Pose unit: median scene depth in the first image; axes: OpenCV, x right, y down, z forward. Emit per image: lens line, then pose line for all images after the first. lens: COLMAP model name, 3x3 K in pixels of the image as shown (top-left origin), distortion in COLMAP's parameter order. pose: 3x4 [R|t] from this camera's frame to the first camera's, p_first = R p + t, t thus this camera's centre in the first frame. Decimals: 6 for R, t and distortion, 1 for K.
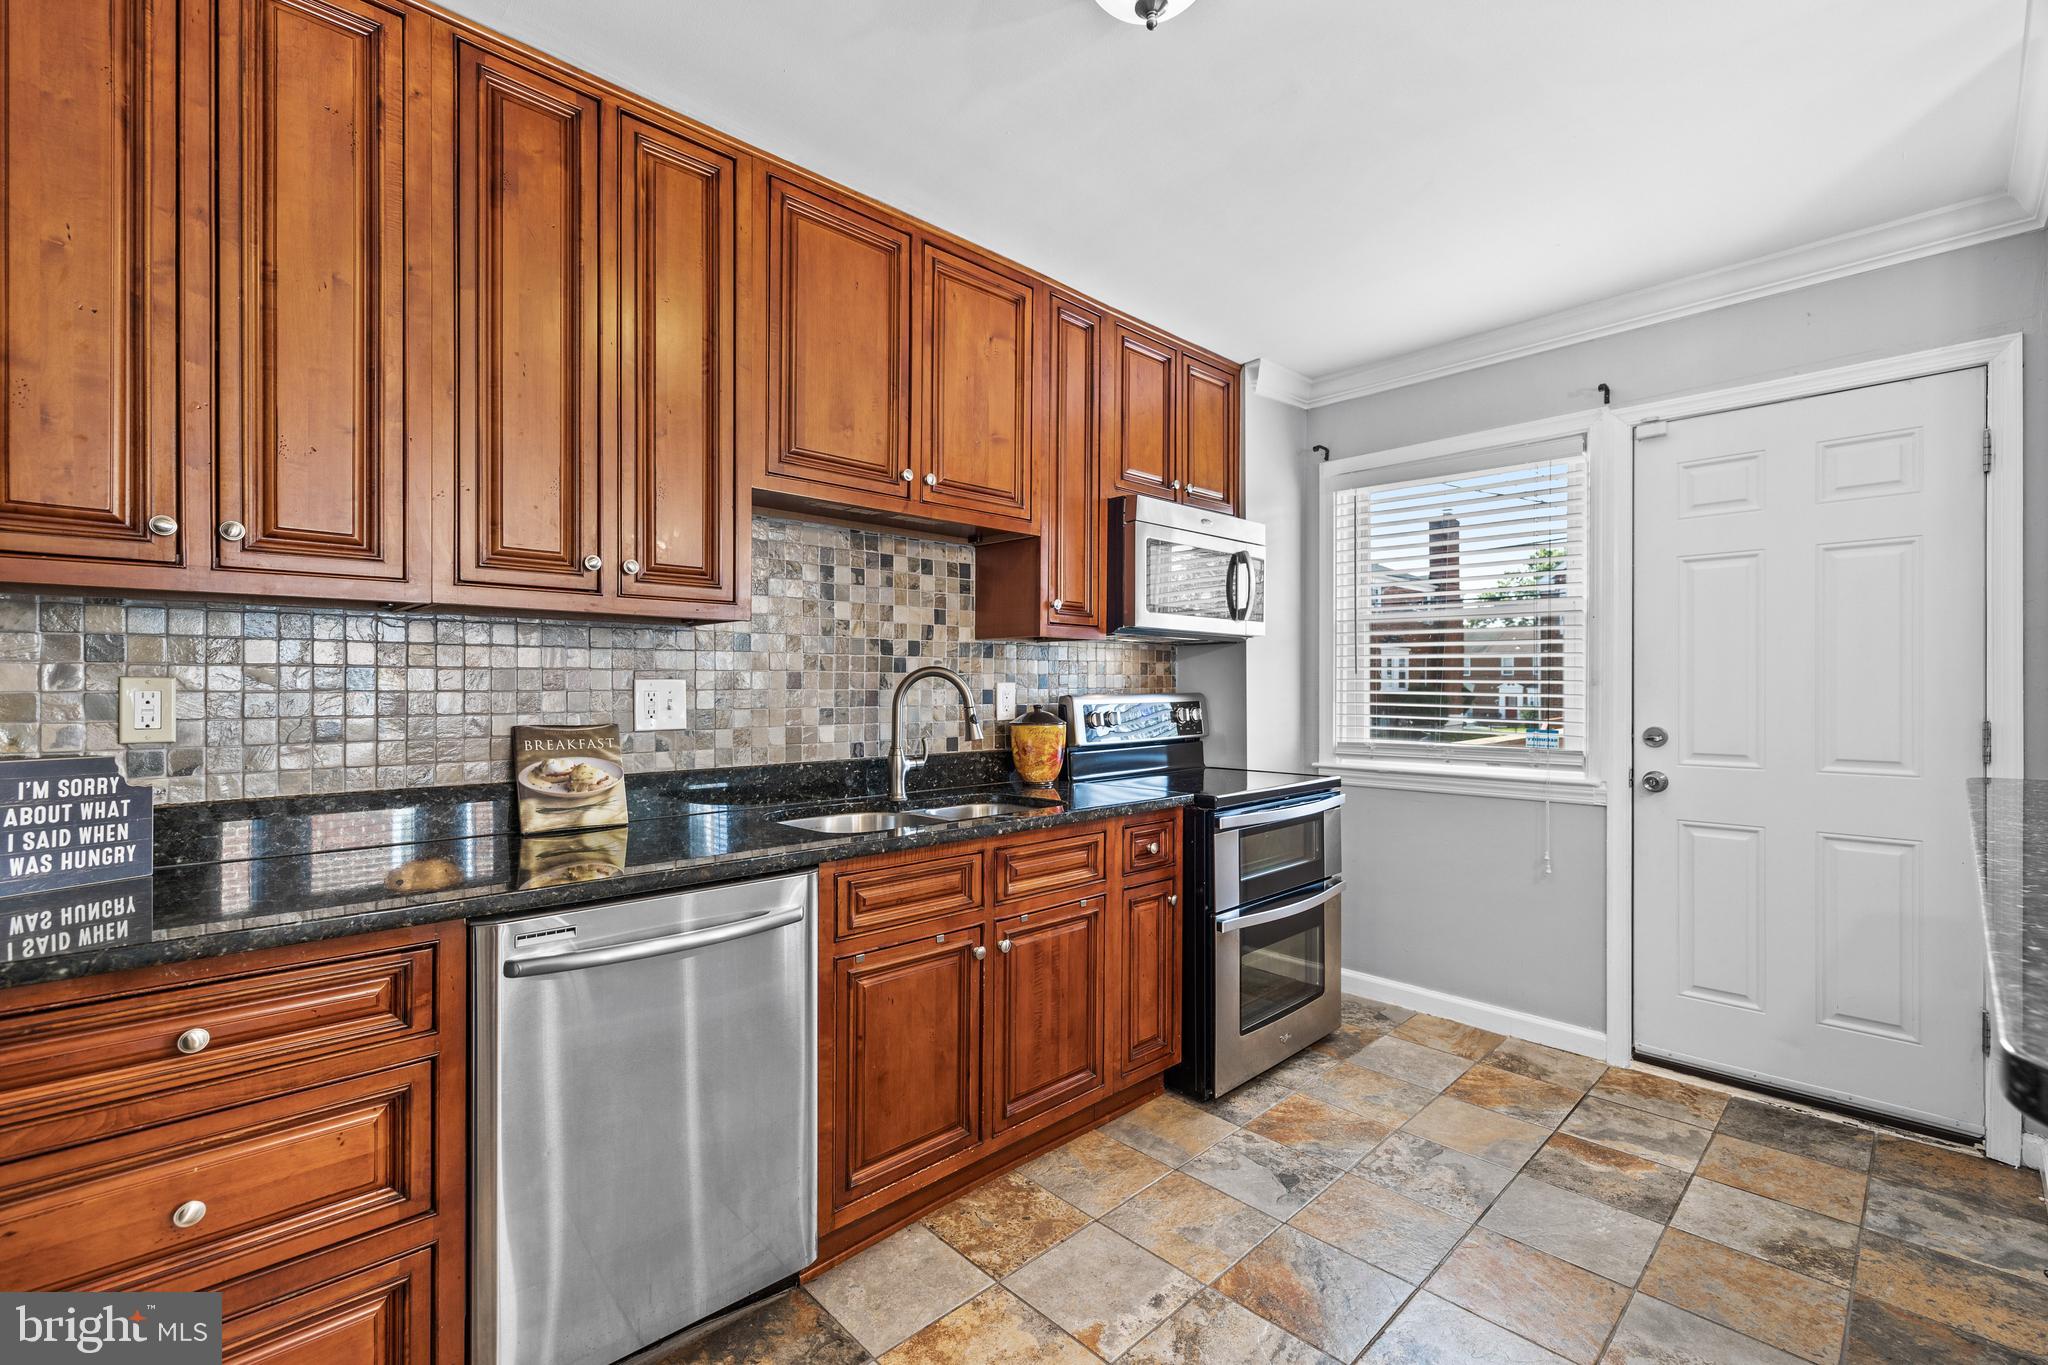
lens RADIAL K [[879.5, 0, 1009.3], [0, 879.5, 693.8], [0, 0, 1]] dist [0.002928, 0.000263]
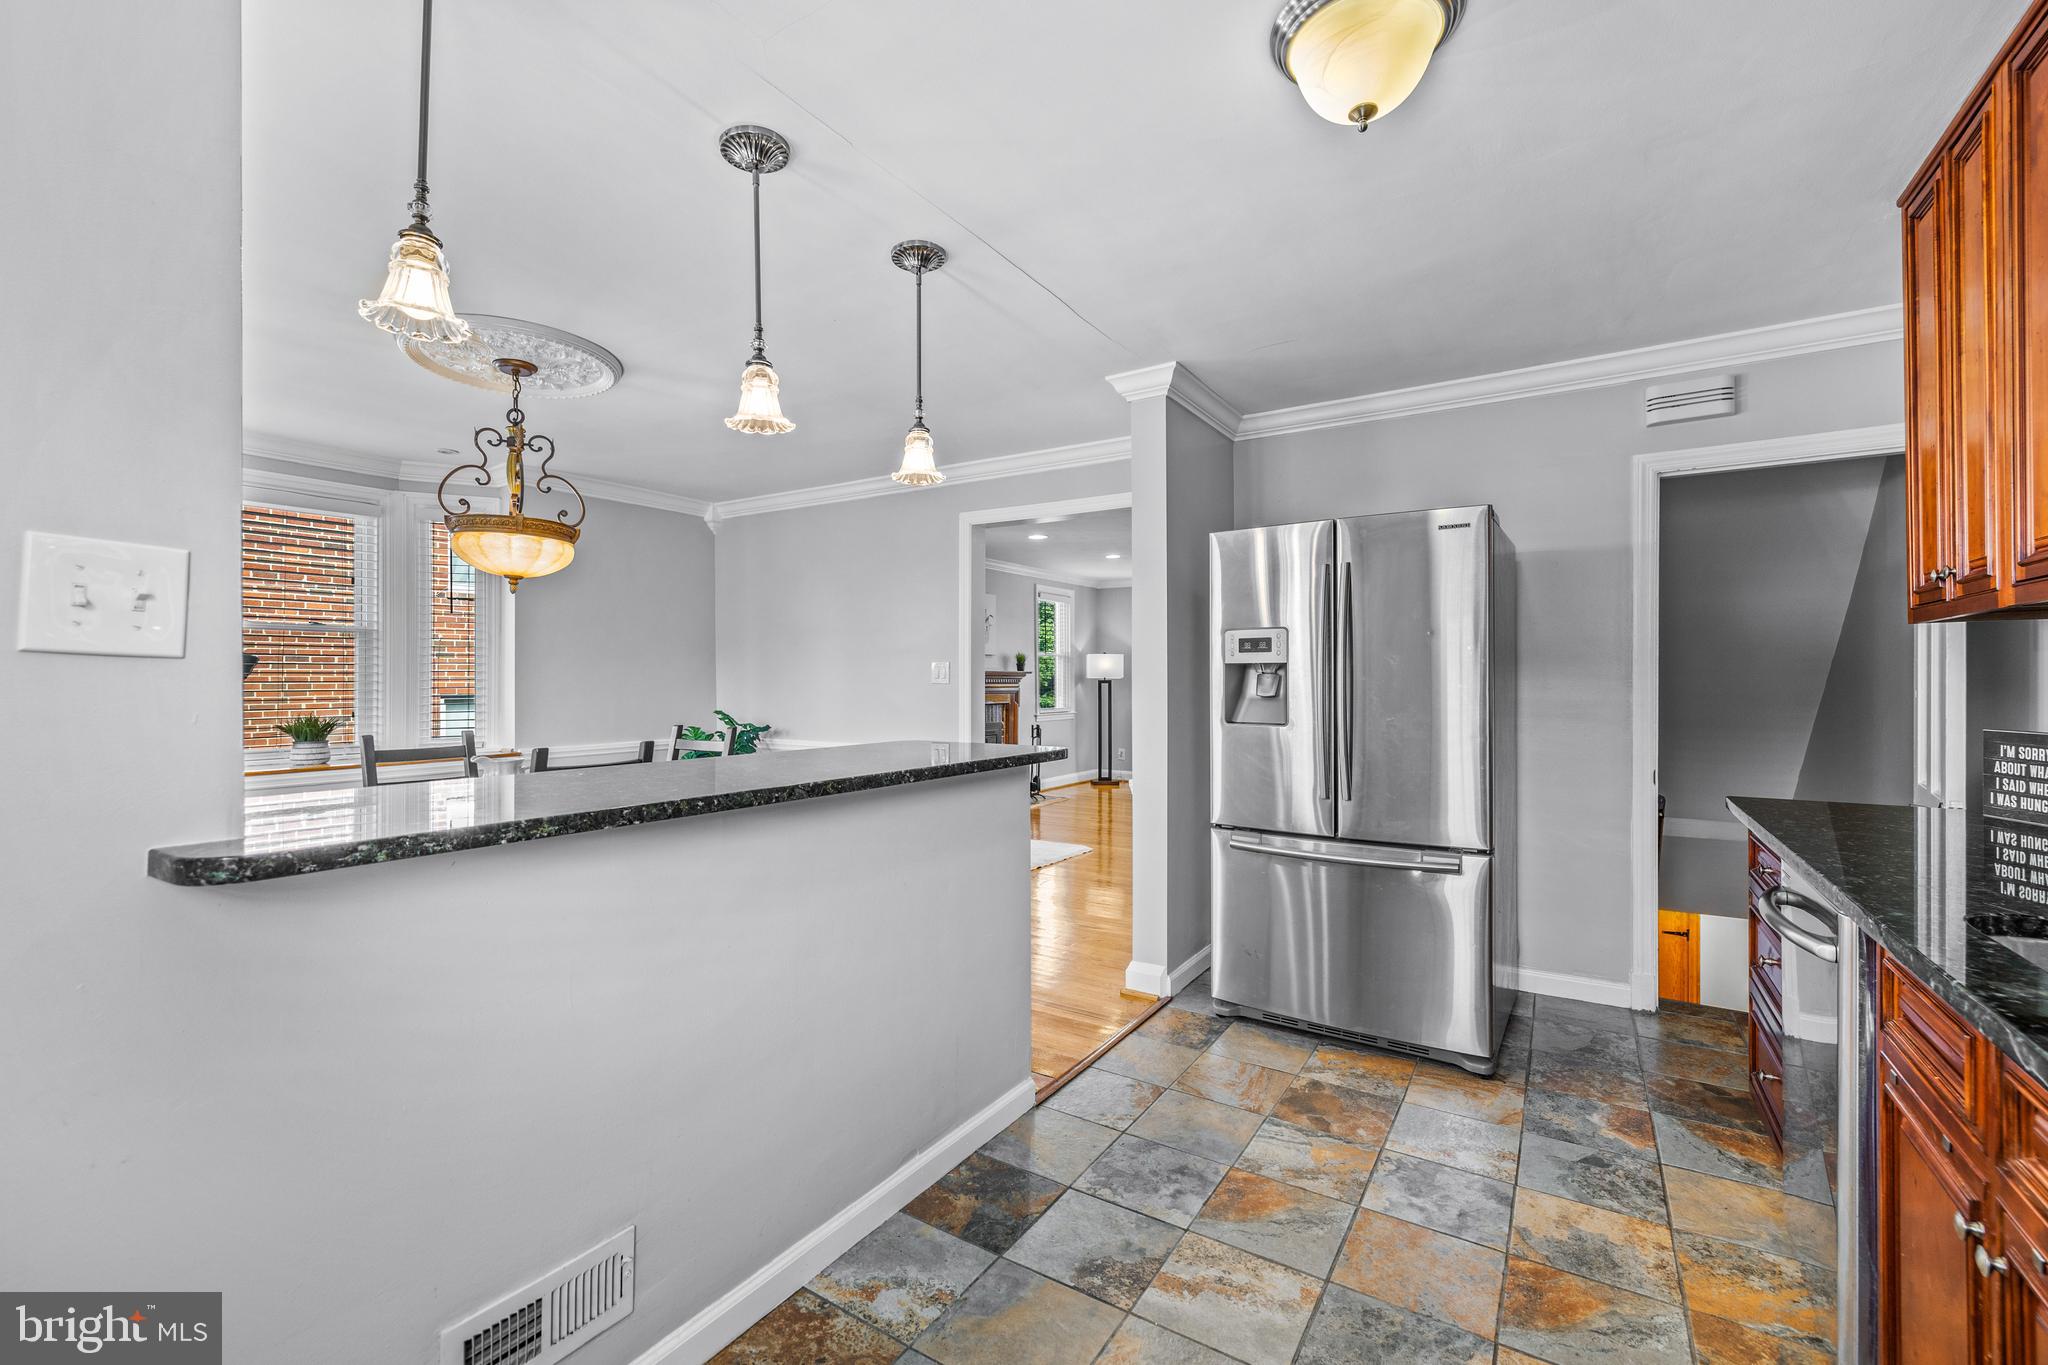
lens RADIAL K [[879.5, 0, 1014.6], [0, 879.5, 683.4], [0, 0, 1]] dist [0.002928, 0.000263]
pose [[-0.970091, 0.002867, -0.242724, 0.649739], [0.000107, 0.999935, 0.011382, -0.017689], [0.242741, 0.011015, -0.970029, 1.456557]]
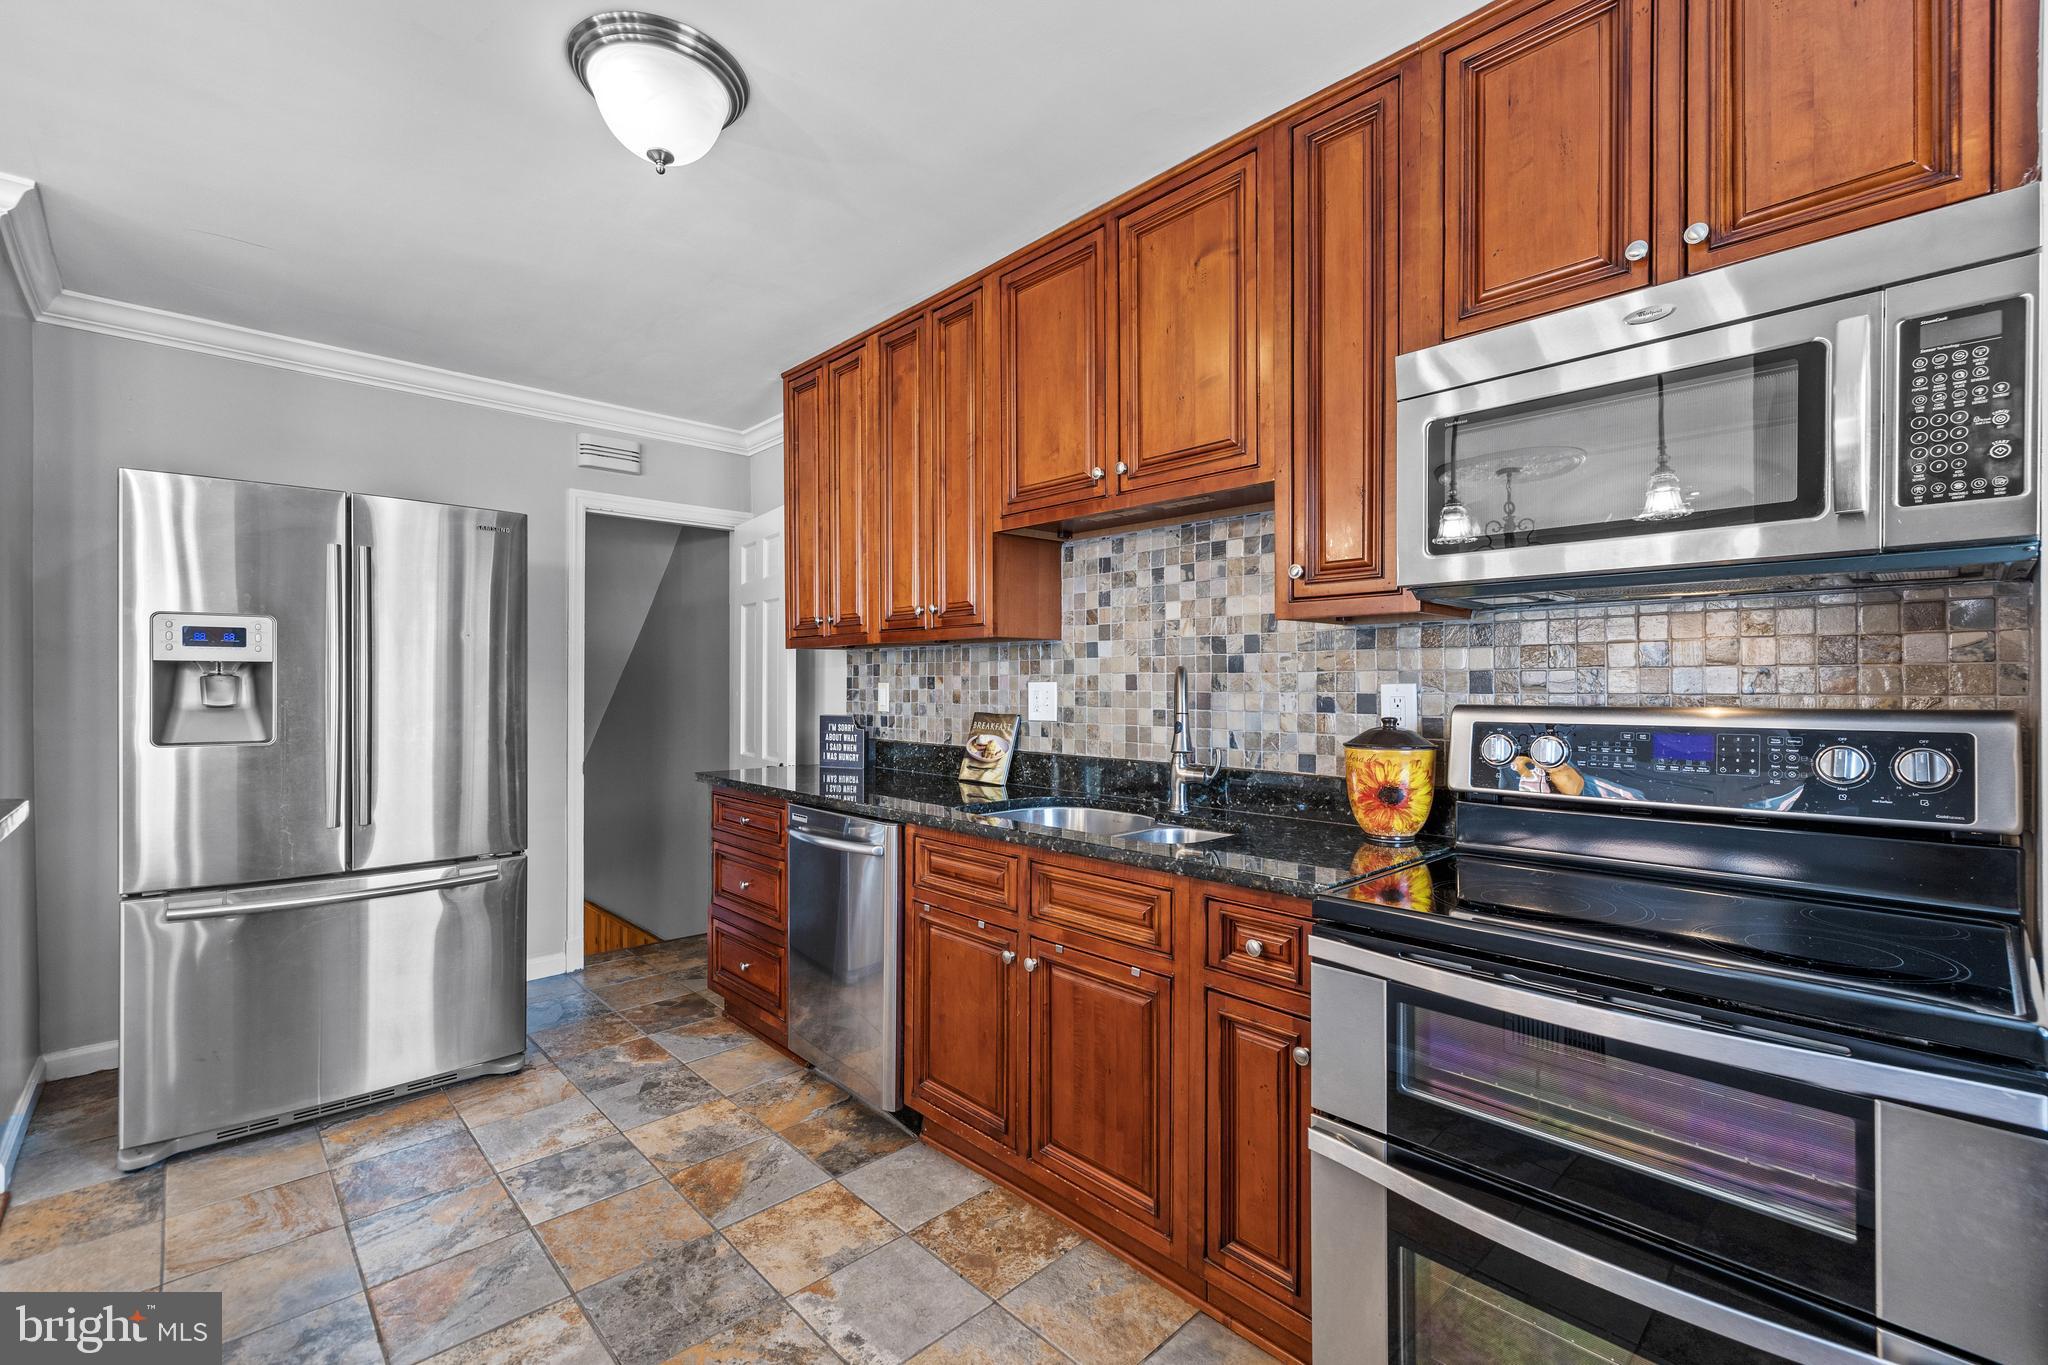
lens RADIAL K [[879.5, 0, 1026.6], [0, 879.5, 690.8], [0, 0, 1]] dist [0.002928, 0.000263]
pose [[0.011726, 0.008507, -0.999895, 1.033914], [-0.008646, 0.999927, 0.008406, -0.016116], [0.999894, 0.008547, 0.011799, 1.086544]]
